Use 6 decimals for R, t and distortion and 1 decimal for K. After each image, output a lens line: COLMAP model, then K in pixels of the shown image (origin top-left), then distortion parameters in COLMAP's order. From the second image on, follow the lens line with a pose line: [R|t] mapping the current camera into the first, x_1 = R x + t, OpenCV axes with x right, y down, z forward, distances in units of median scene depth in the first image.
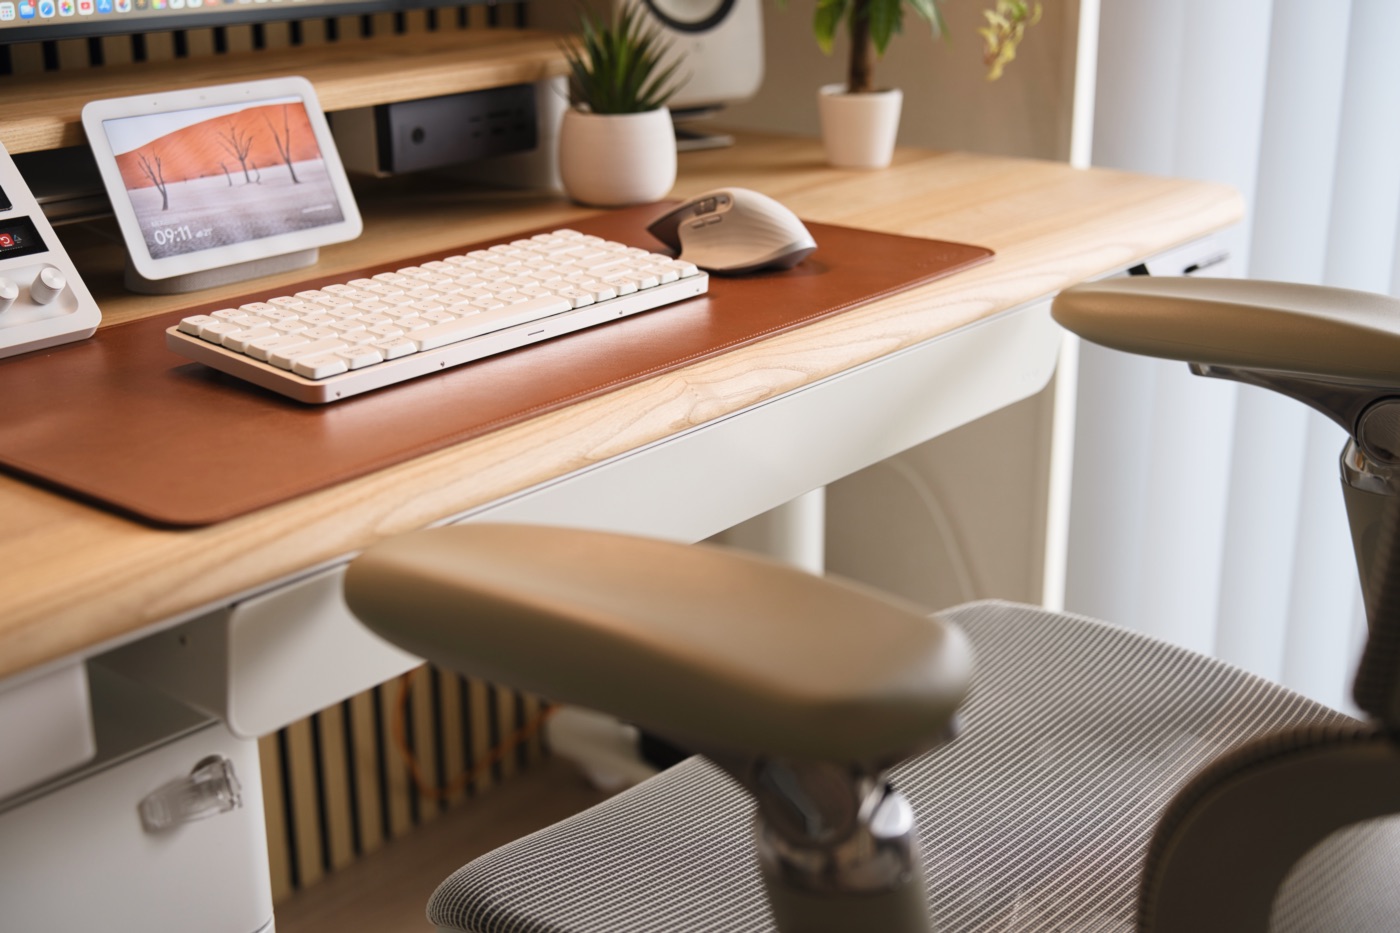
lens RADIAL K [[1817.8, 0, 693.8], [0, 1817.8, 470.7], [0, 0, 1]] dist [-0.003961, 0.000000]
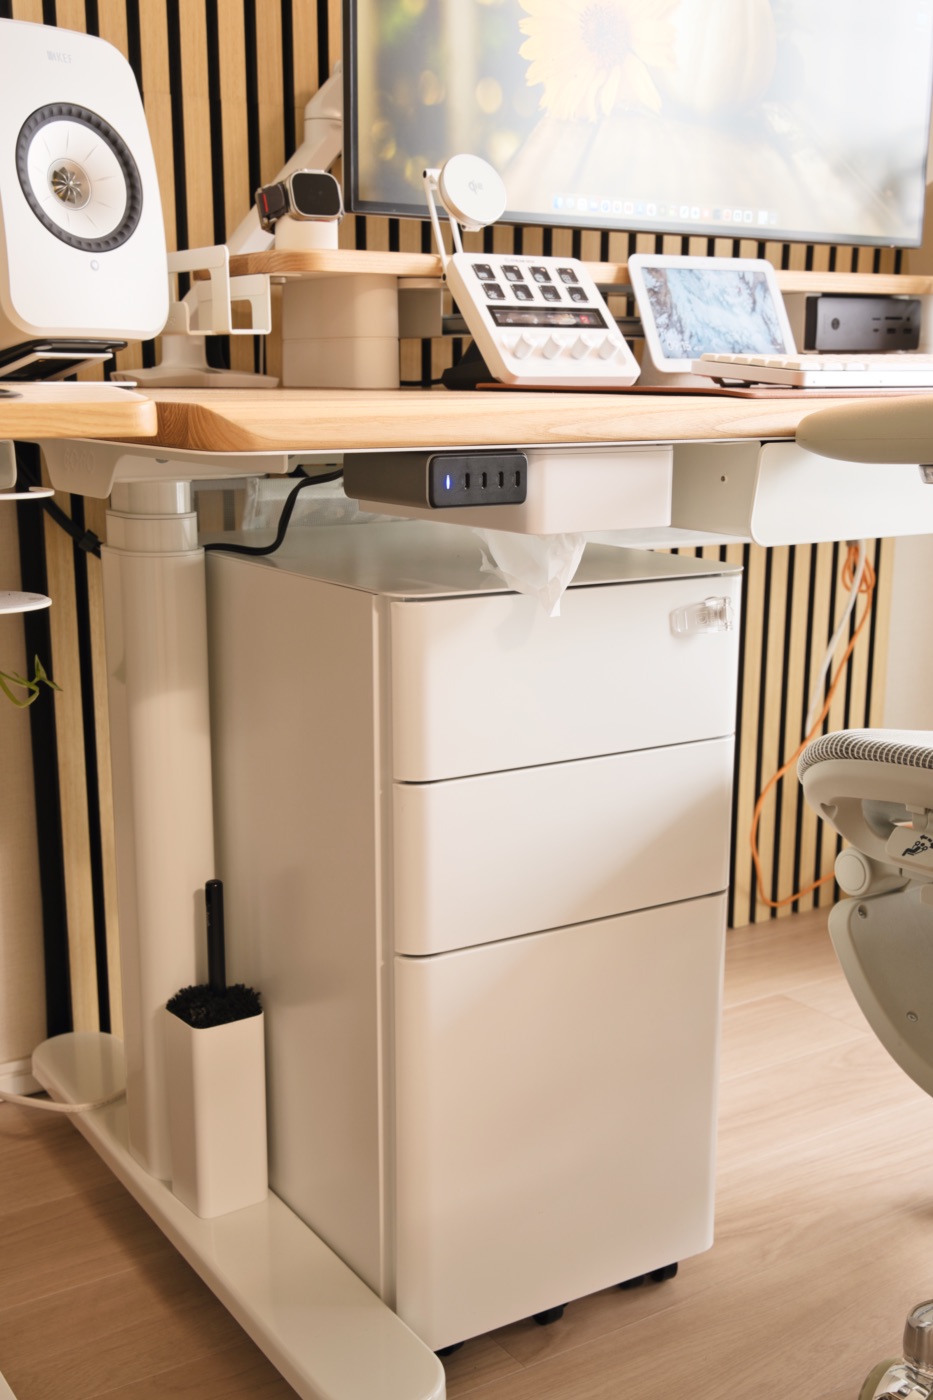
lens RADIAL K [[1521.3, 0, 455.7], [0, 1521.3, 697.1], [0, 0, 1]] dist [0.024882, 0.000000]
pose [[0.948406, 0.072996, -0.308543, -0.053351], [-0.107152, 0.989672, -0.095228, 0.280293], [0.298405, 0.123376, 0.946432, -0.184476]]
